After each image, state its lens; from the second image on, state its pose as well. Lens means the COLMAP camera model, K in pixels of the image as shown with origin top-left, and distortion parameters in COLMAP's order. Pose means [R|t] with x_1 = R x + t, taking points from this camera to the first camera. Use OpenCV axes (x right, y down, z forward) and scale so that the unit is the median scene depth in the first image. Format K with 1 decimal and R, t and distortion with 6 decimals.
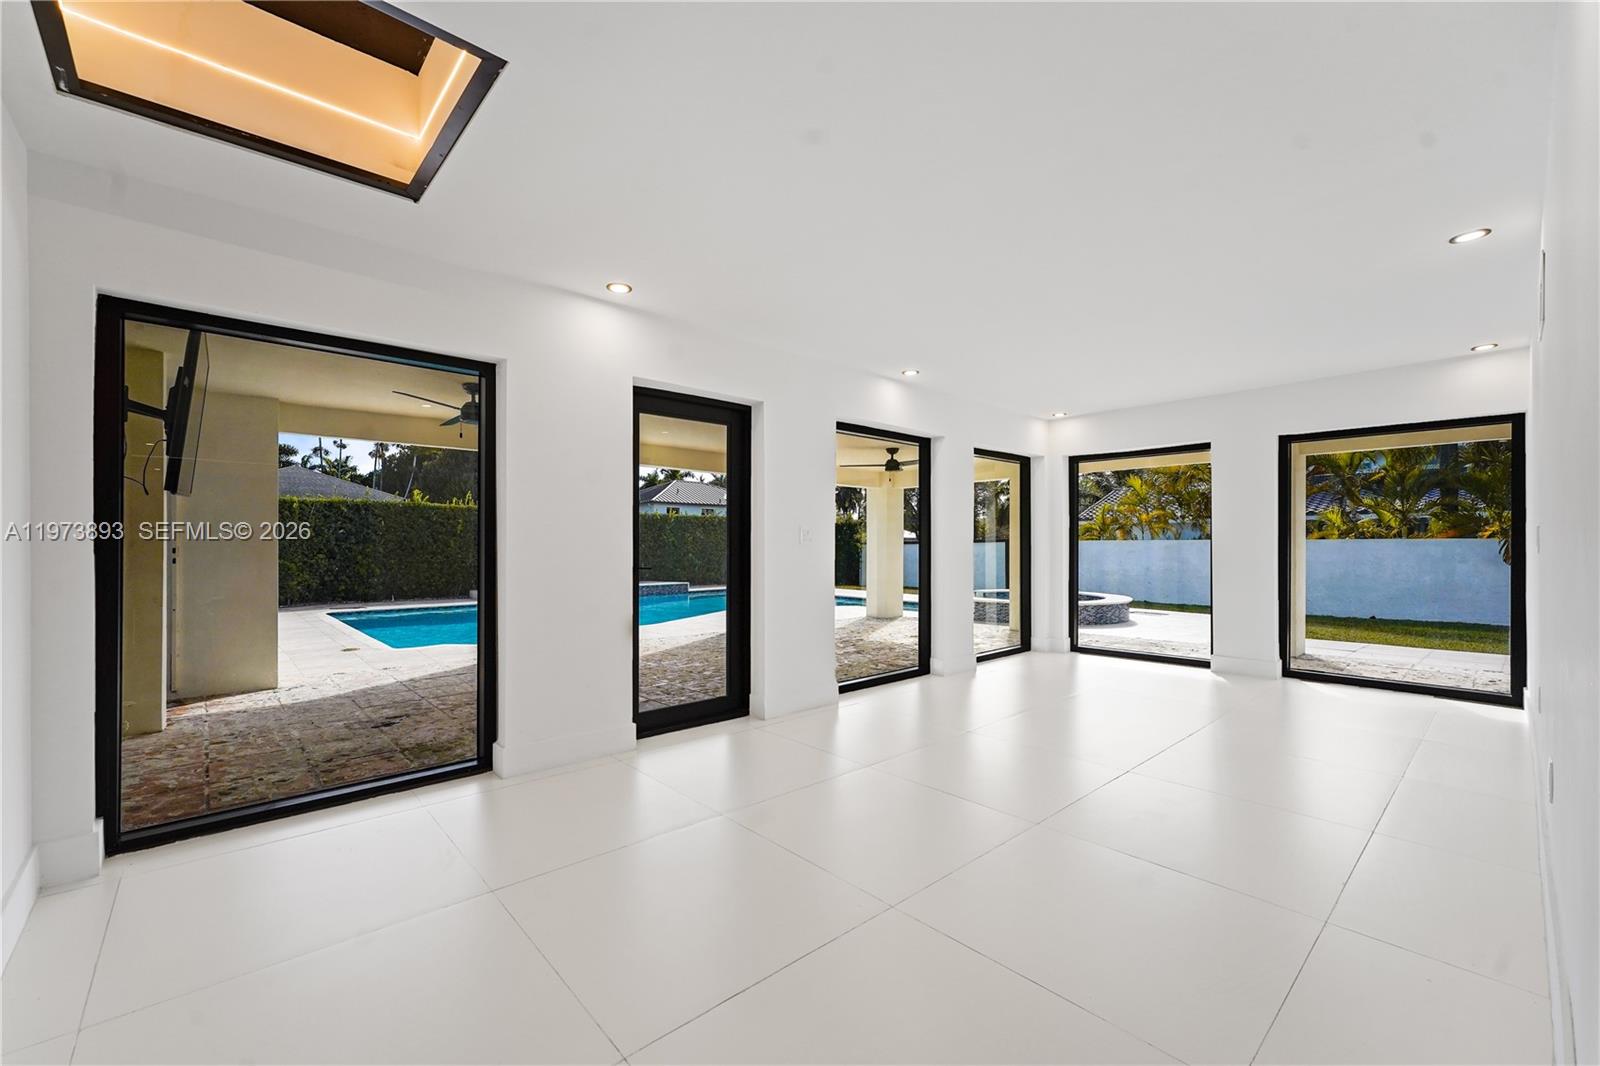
lens RADIAL K [[659.9, 0, 792.1], [0, 659.9, 542.1], [0, 0, 1]] dist [-0.003183, -0.000368]
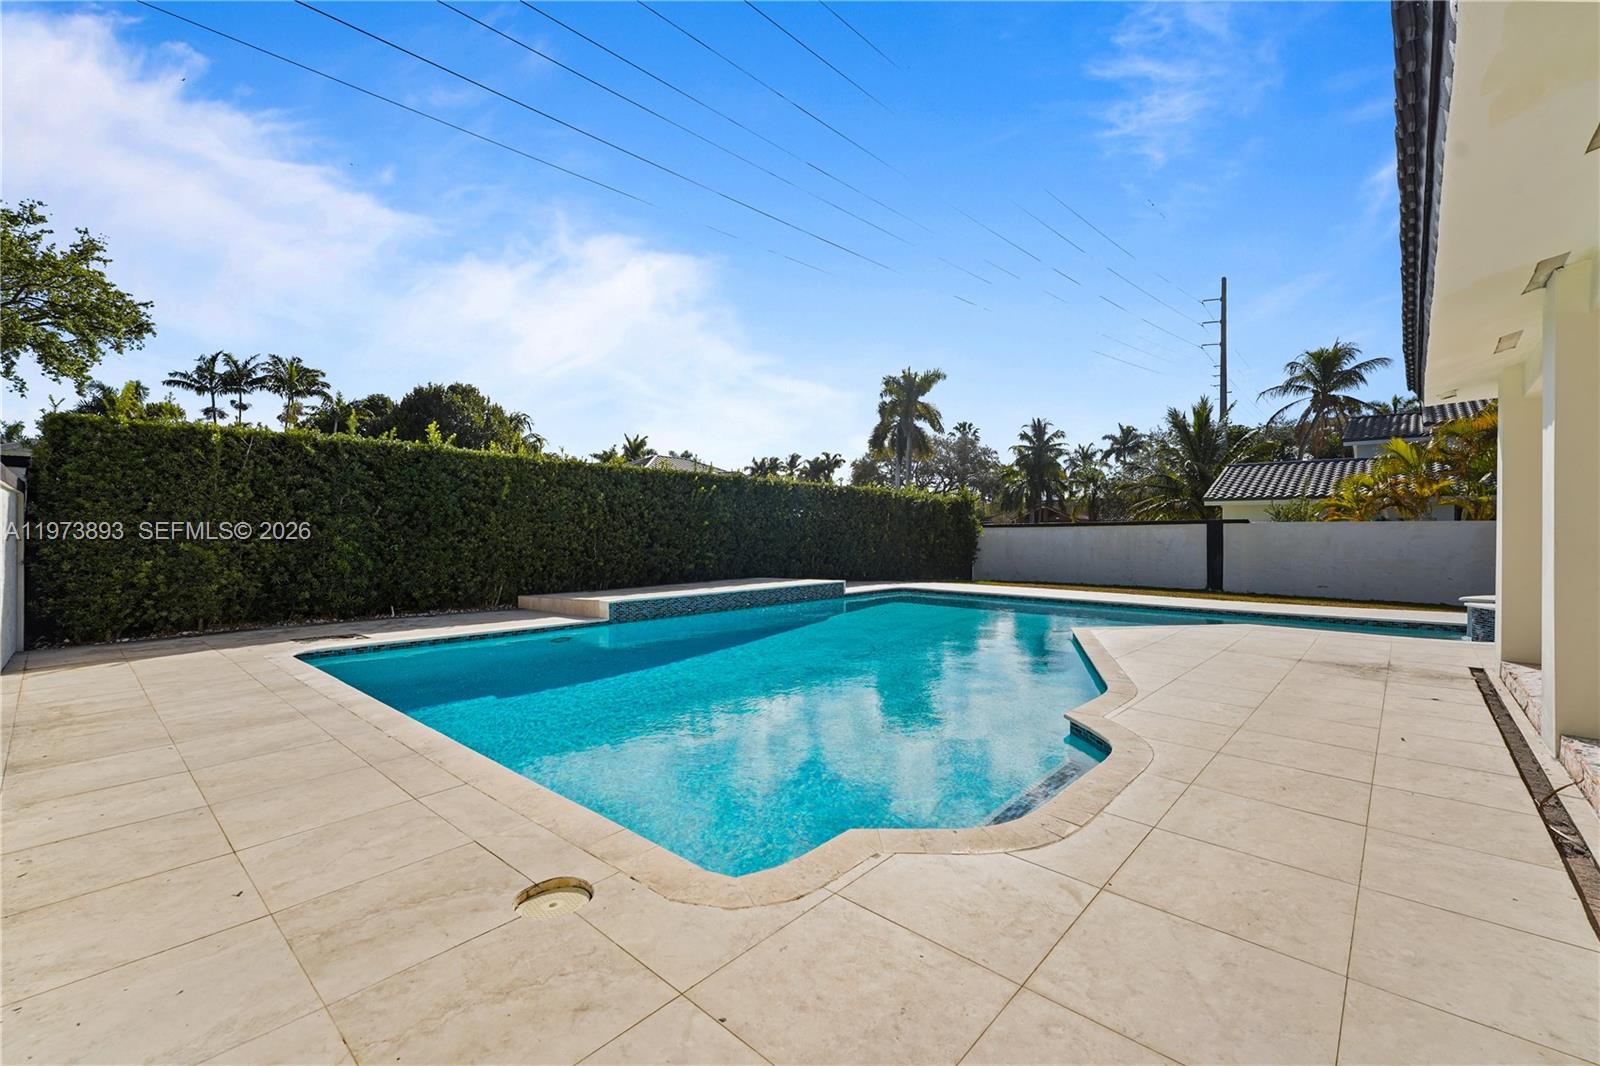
lens RADIAL K [[676.2, 0, 794.7], [0, 676.2, 531.5], [0, 0, 1]] dist [-0.004028, -0.000474]
pose [[0.995135, 0.003721, 0.098448, -0.312139], [-0.004017, 0.999988, 0.002808, 0.012463], [-0.098437, -0.003190, 0.995138, 0.378052]]
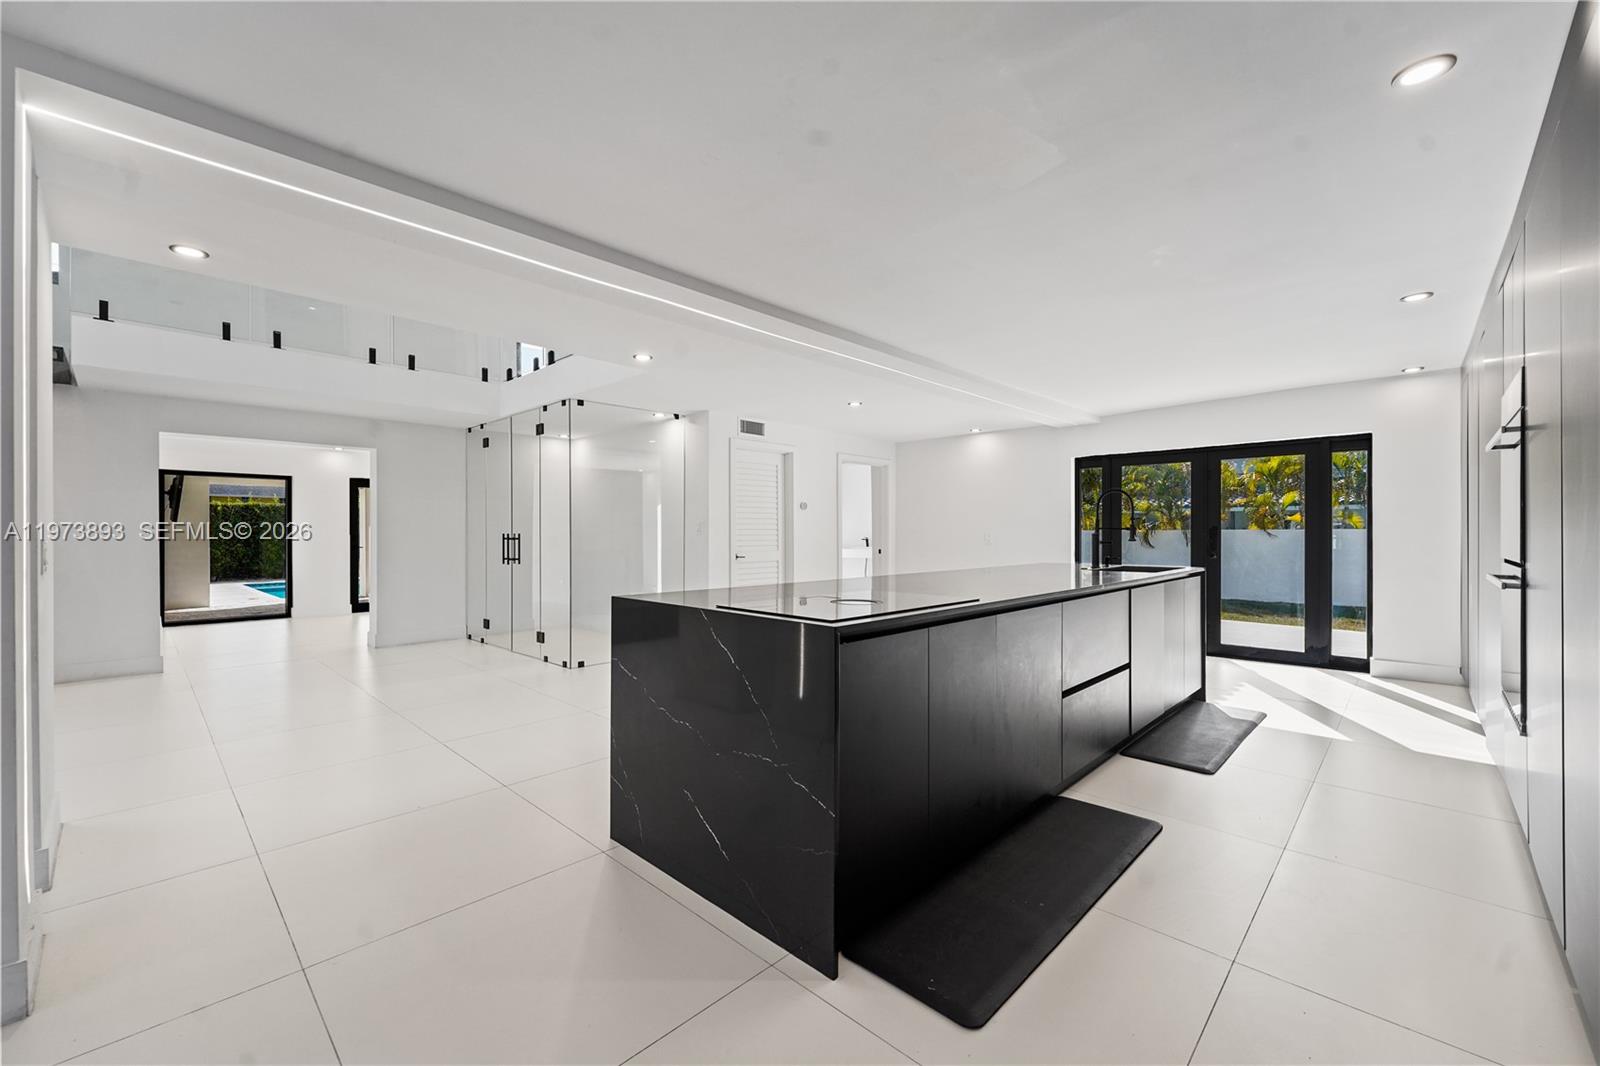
lens RADIAL K [[653.0, 0, 793.2], [0, 653.0, 555.4], [0, 0, 1]] dist [-0.001132, -0.000103]
pose [[0.997410, -0.002856, 0.071869, 0.309660], [0.000152, 0.999293, 0.037600, -0.007220], [-0.071926, -0.037492, 0.996705, -0.404273]]
